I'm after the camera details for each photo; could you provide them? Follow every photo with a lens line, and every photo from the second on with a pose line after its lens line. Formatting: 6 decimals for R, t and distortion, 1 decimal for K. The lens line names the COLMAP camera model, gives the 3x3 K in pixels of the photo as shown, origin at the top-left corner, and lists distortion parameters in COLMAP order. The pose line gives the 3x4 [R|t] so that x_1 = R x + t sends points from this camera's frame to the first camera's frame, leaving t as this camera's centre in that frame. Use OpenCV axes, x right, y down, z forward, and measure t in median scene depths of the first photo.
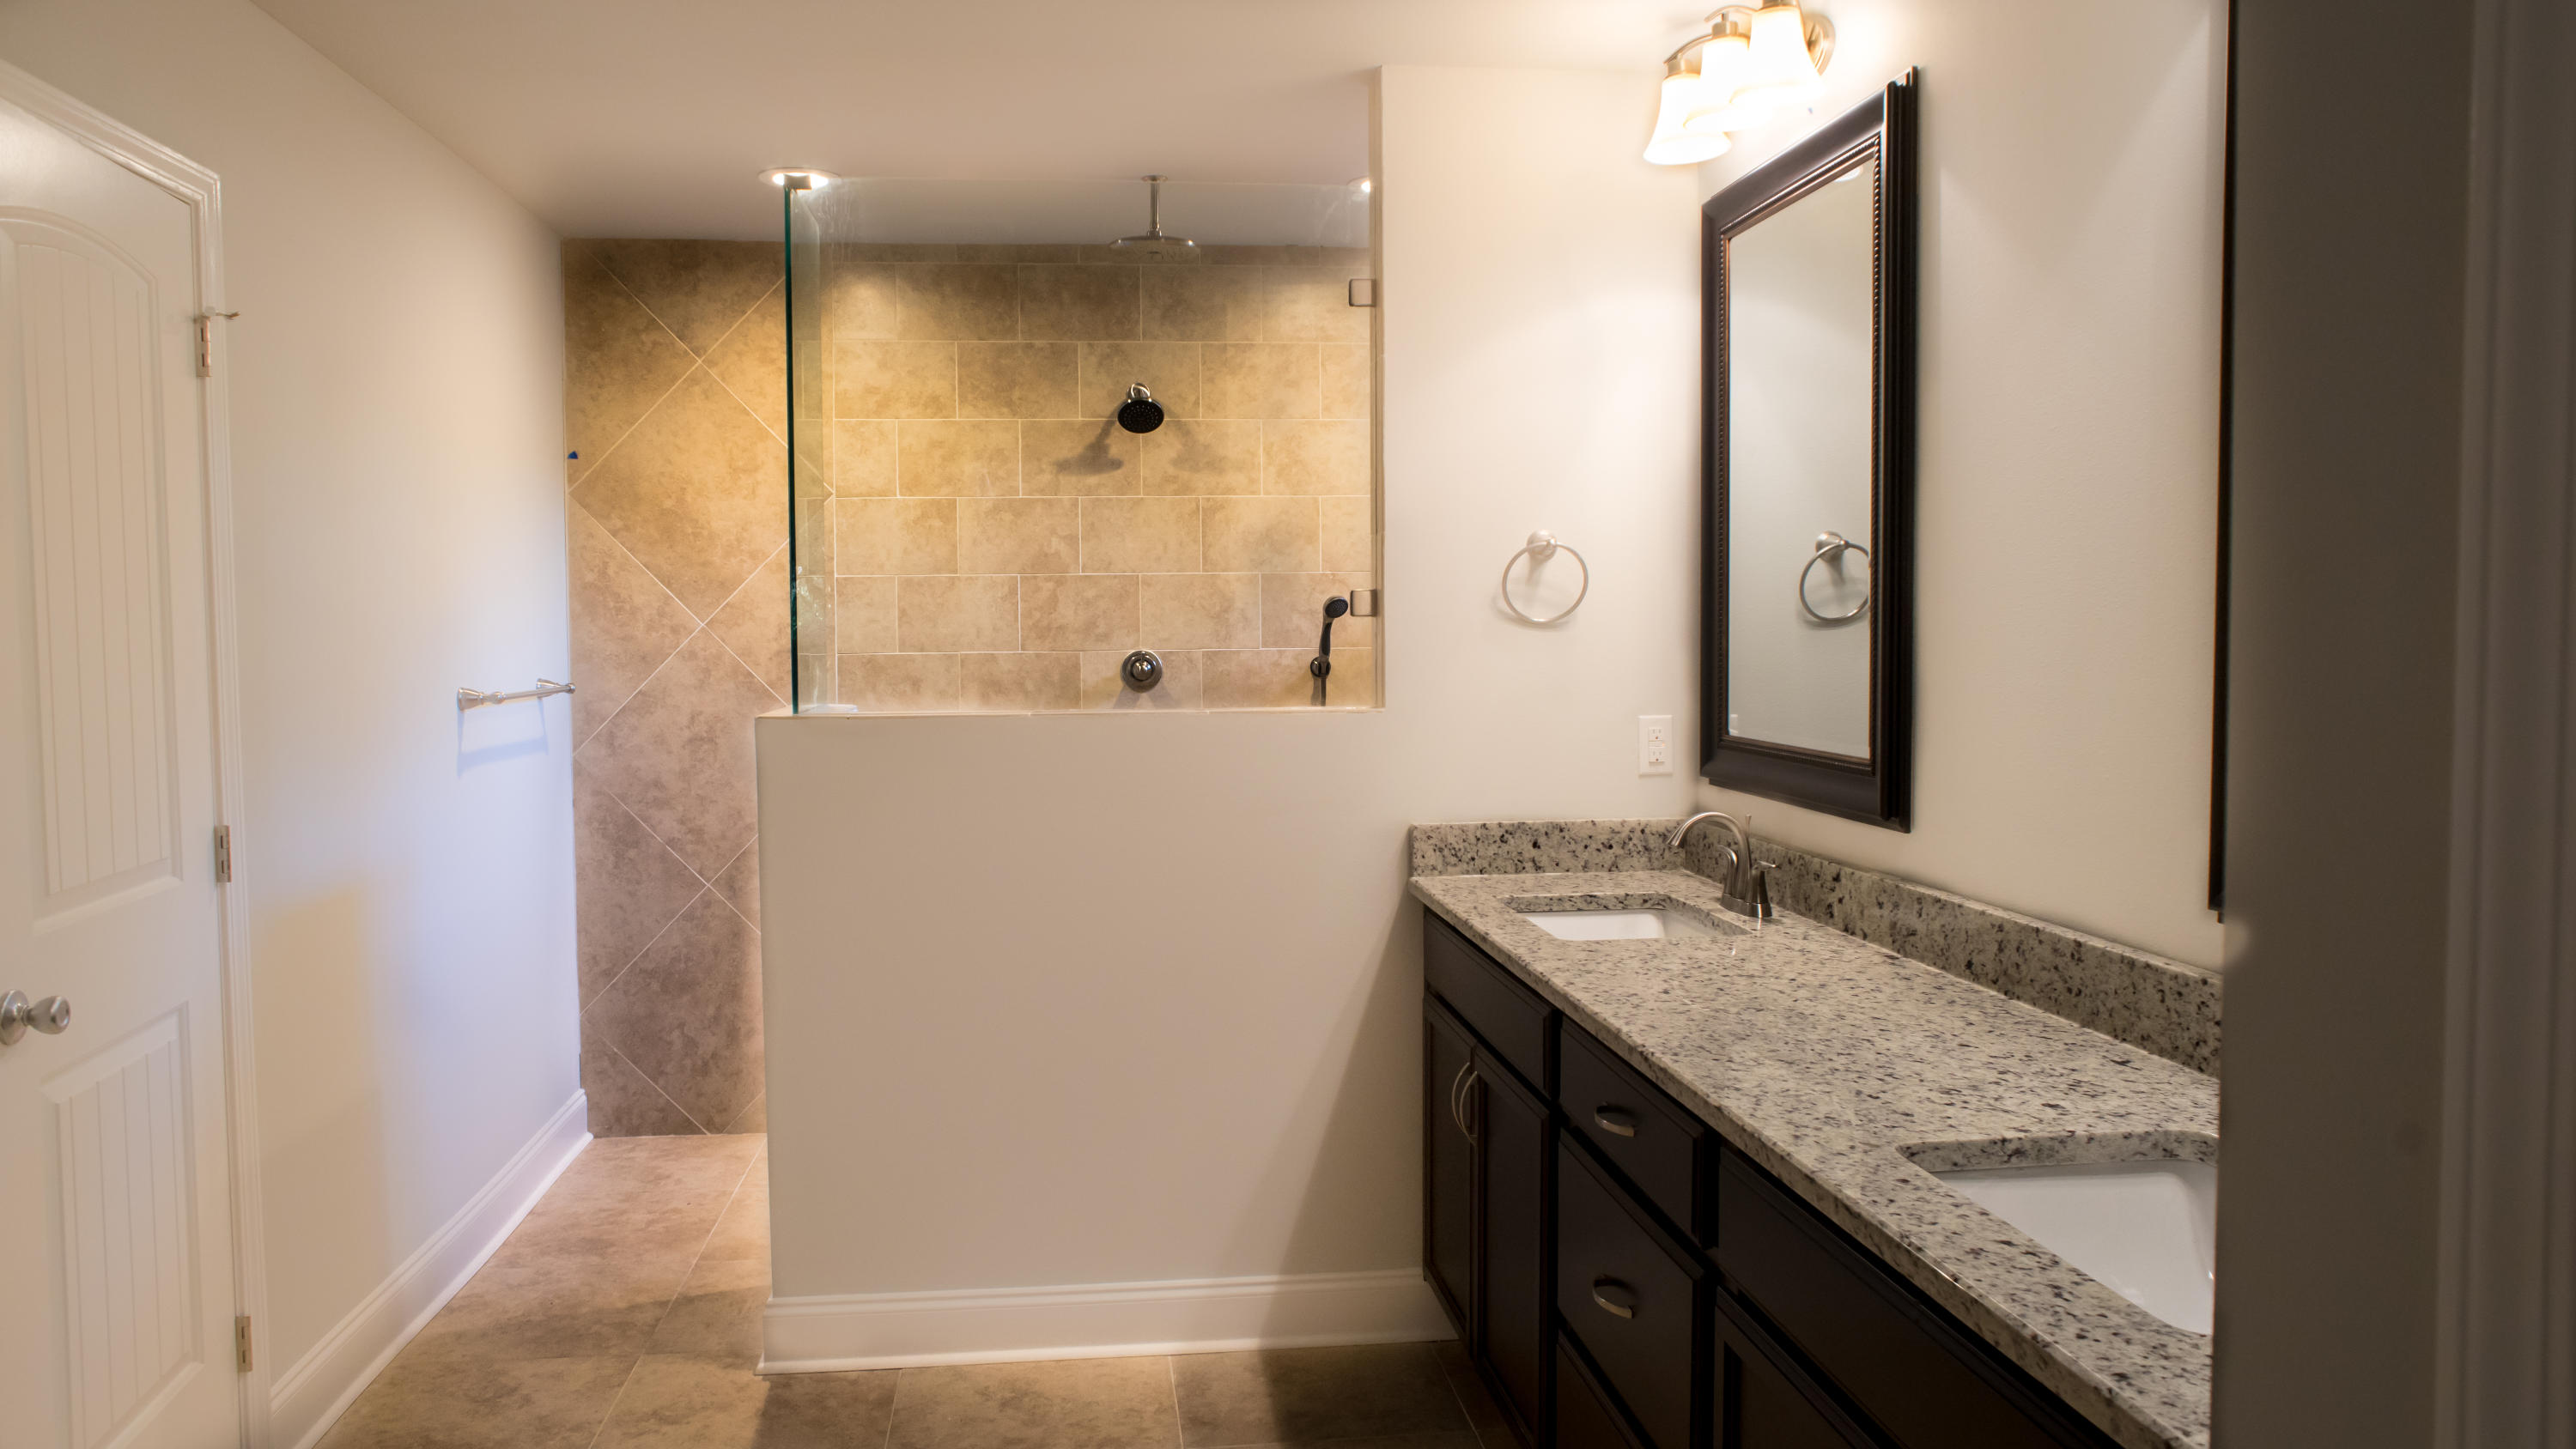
lens RADIAL K [[1786.1, 0, 1271.1], [0, 1786.1, 718.4], [0, 0, 1]] dist [-0.095587, 0.089720]
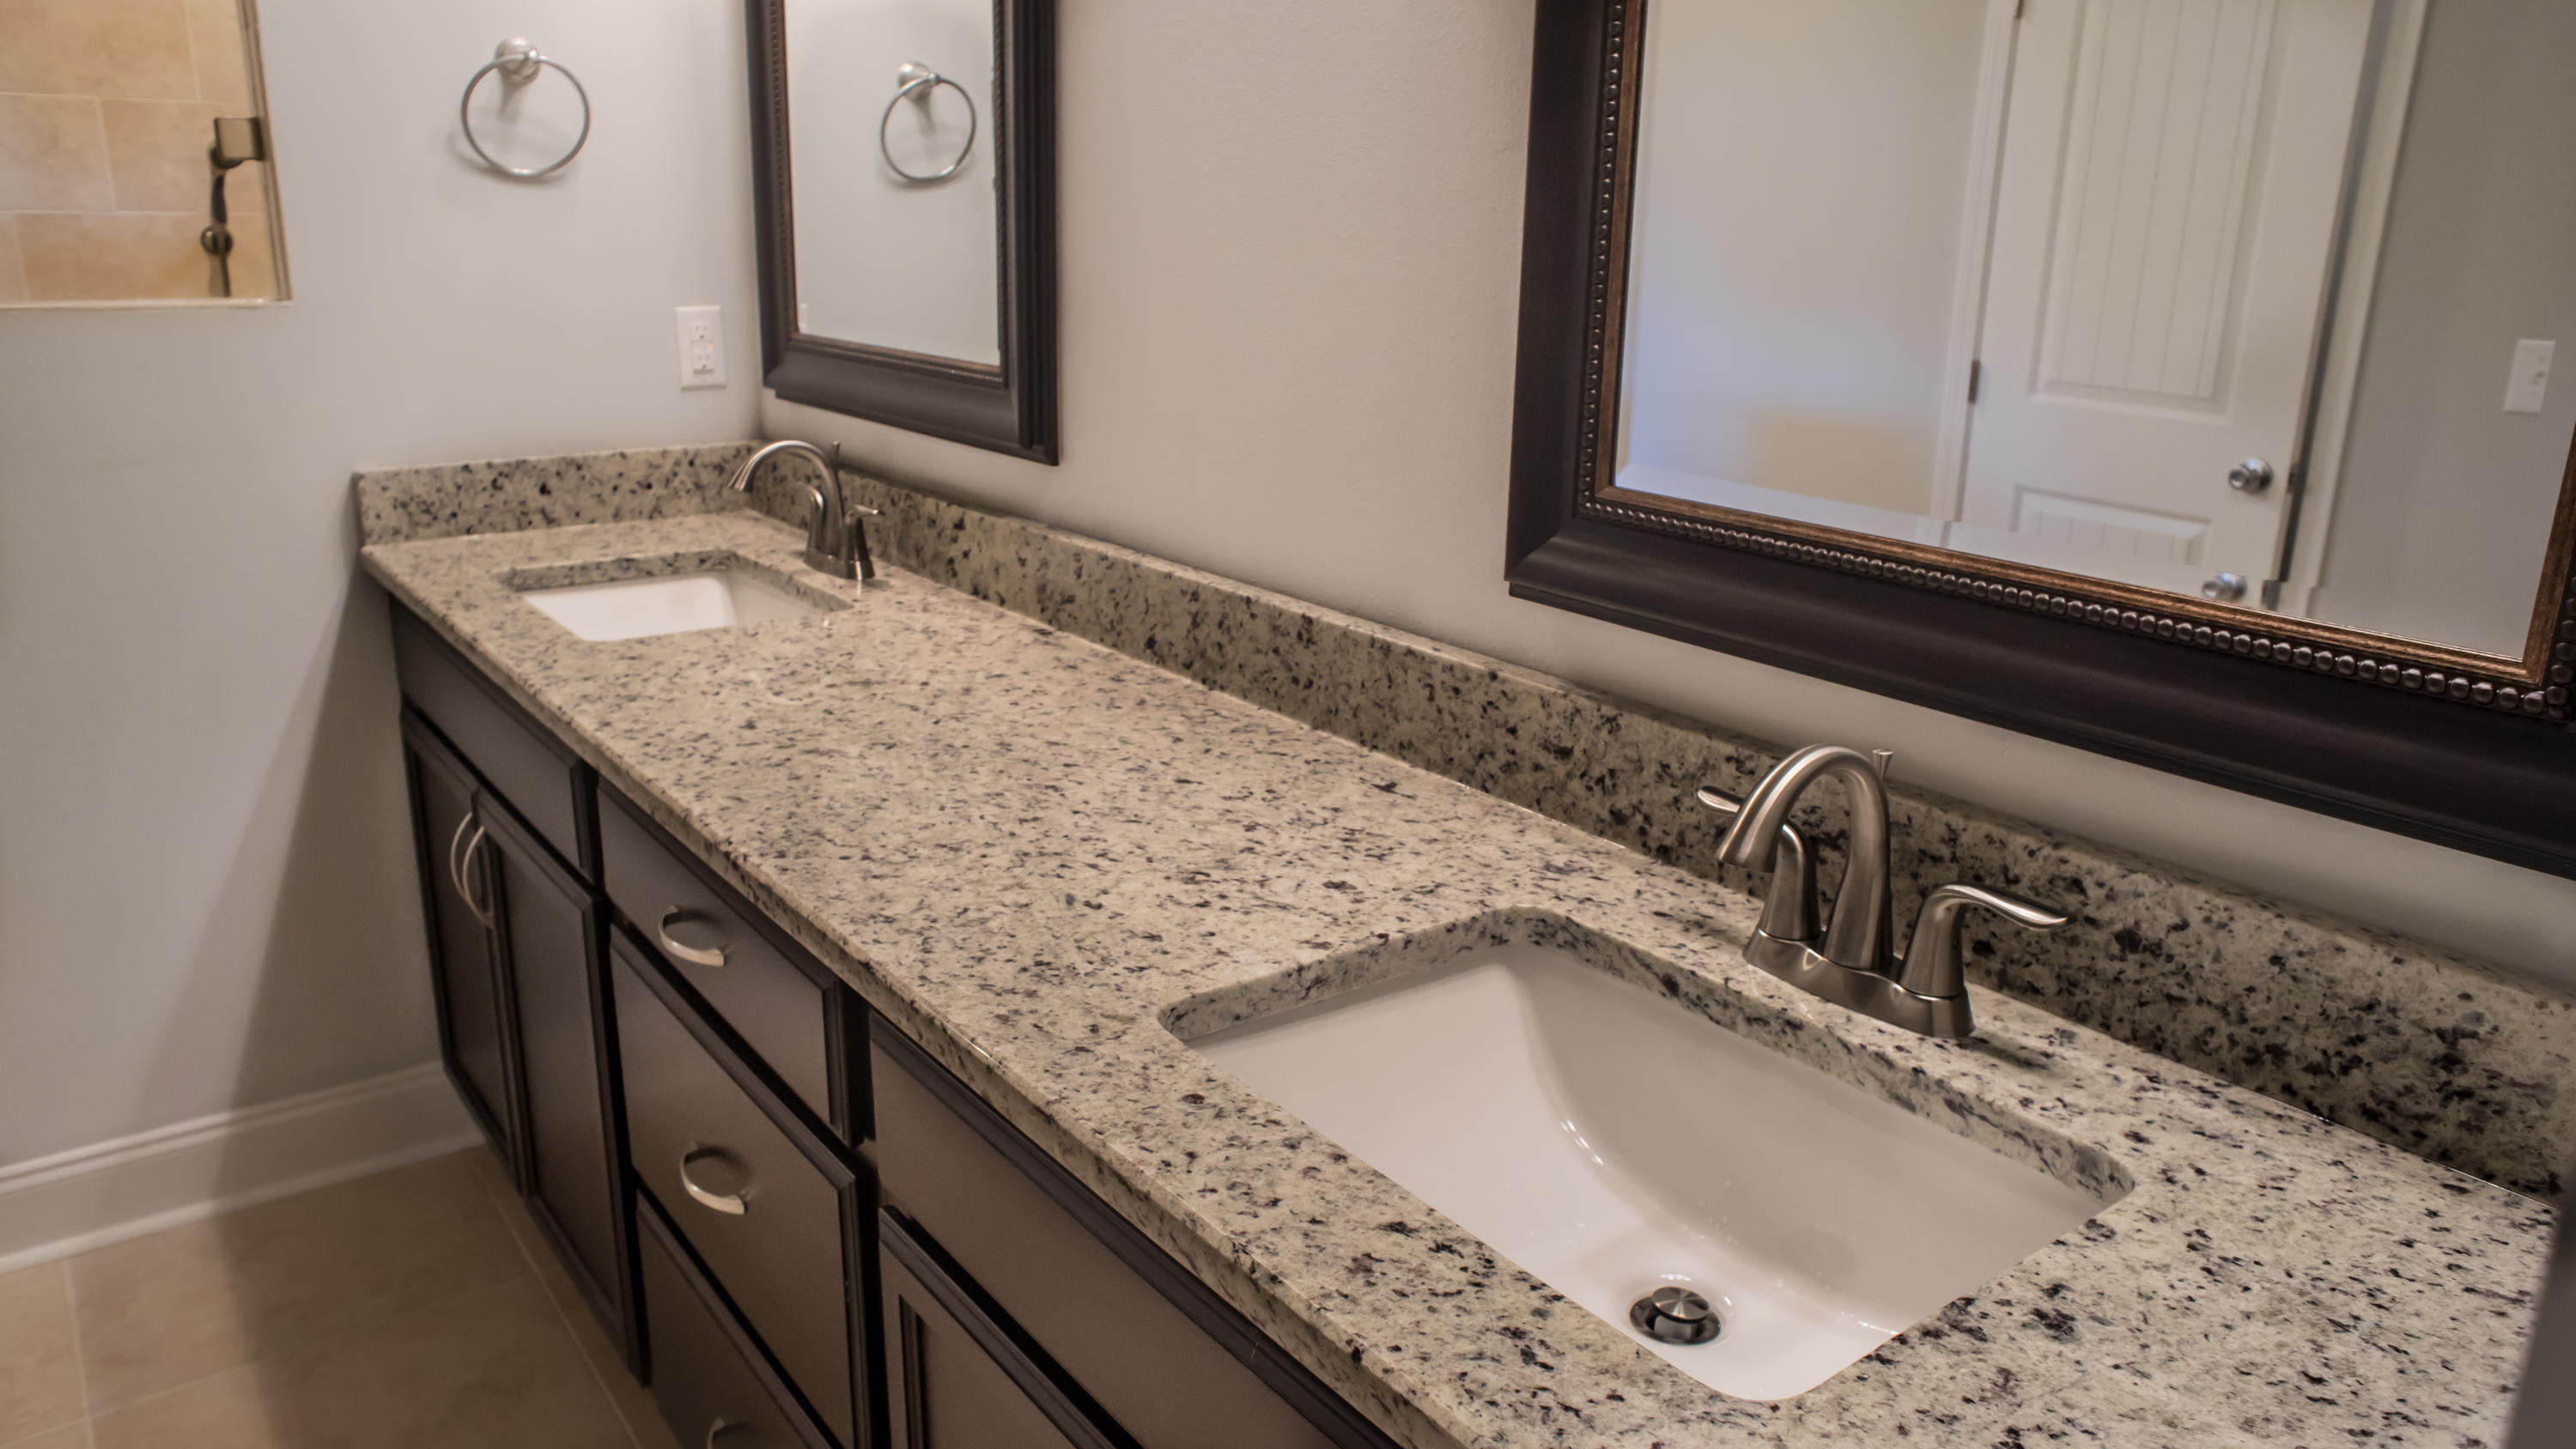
lens RADIAL K [[1786.1, 0, 1271.1], [0, 1786.1, 718.4], [0, 0, 1]] dist [-0.095587, 0.089720]
pose [[0.865444, -0.116585, 0.487252, 0.063567], [0.001086, 0.972982, 0.230877, -0.006003], [-0.501005, -0.199282, 0.842188, 0.324420]]
